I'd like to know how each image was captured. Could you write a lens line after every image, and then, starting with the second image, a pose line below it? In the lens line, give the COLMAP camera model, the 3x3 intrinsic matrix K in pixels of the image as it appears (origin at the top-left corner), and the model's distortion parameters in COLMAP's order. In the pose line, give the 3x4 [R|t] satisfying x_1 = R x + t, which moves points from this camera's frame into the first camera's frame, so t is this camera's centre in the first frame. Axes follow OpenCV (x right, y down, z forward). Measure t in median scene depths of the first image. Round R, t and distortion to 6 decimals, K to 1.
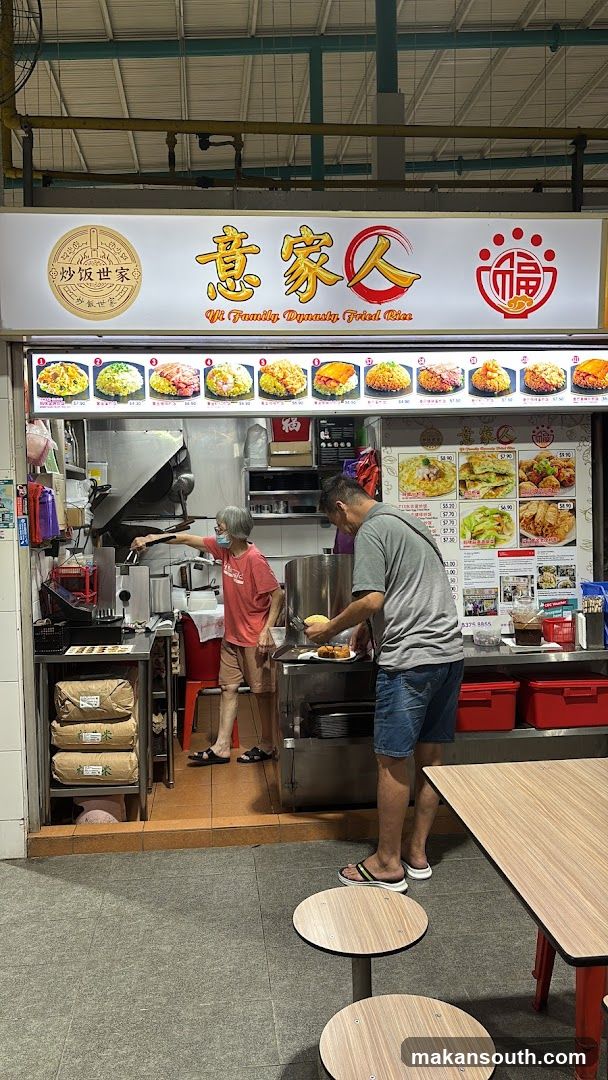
lens RADIAL K [[844.3, 0, 299.5], [0, 844.3, 537.9], [0, 0, 1]] dist [0.042017, -0.005955]
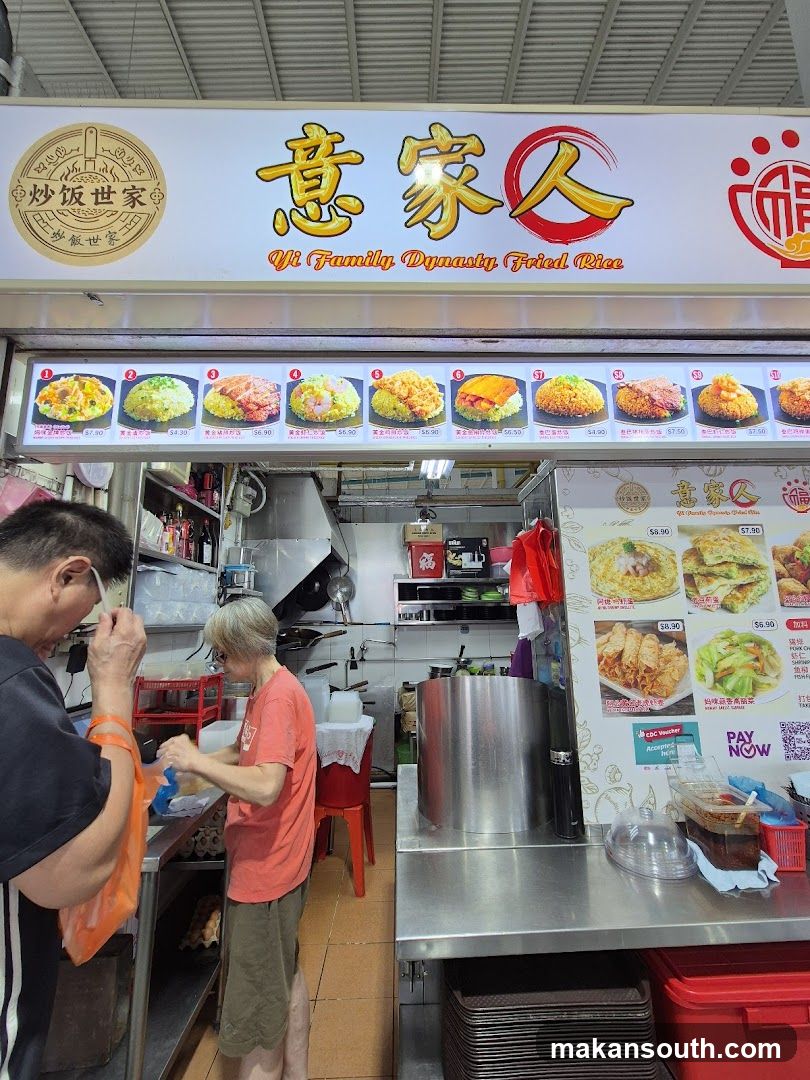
lens RADIAL K [[439.9, 0, 413.2], [0, 439.9, 547.2], [0, 0, 1]] dist [-0.001540, 0.000532]
pose [[0.997080, -0.004793, -0.076207, 0.010379], [-0.011297, 0.977784, -0.209311, -0.004390], [0.075518, 0.209561, 0.974875, 0.701376]]
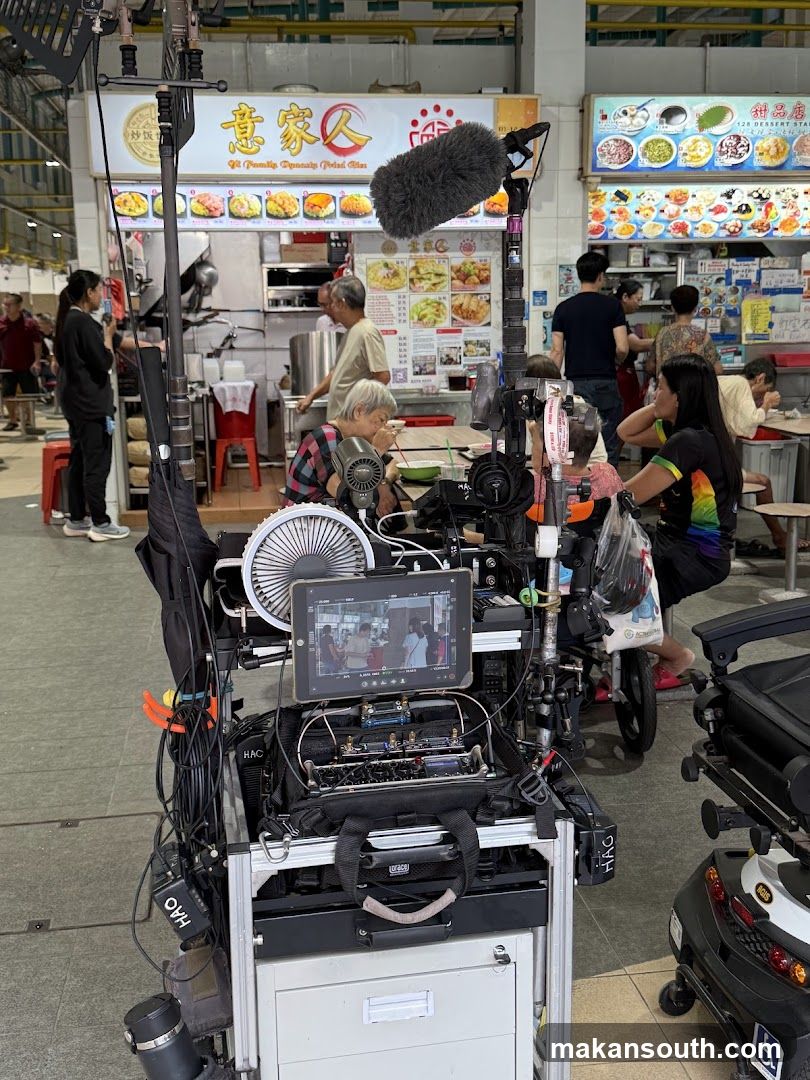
lens RADIAL K [[1234.5, 0, 420.4], [0, 1234.5, 541.2], [0, 0, 1]] dist [0.217214, -0.587252]
pose [[0.999057, -0.001974, 0.043371, 0.124230], [-0.004164, 0.990003, 0.140984, 0.080687], [-0.043216, -0.141031, 0.989061, -1.235157]]
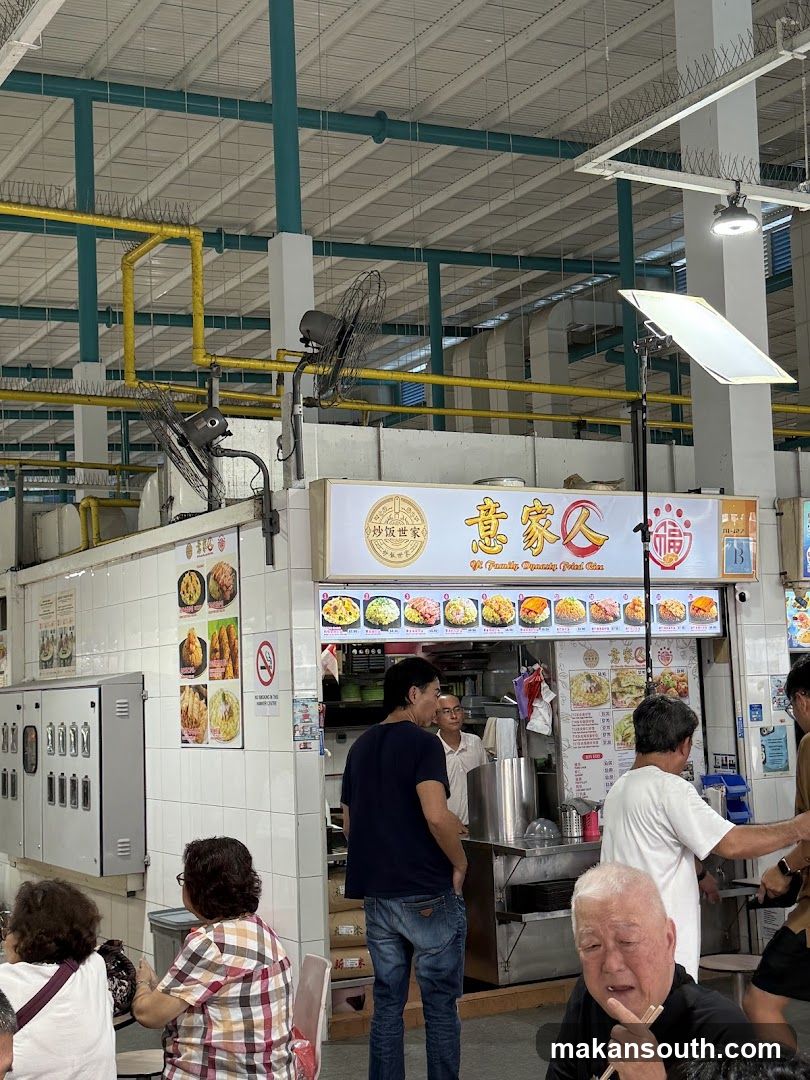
lens RADIAL K [[1485.8, 0, 405.0], [0, 1485.8, 540.0], [0, 0, 1]] dist [0.116824, 0.009042]
pose [[0.912768, 0.028612, 0.407475, -1.028294], [0.036173, 0.987963, -0.150402, 0.028581], [-0.406874, 0.152022, 0.900746, -0.896654]]
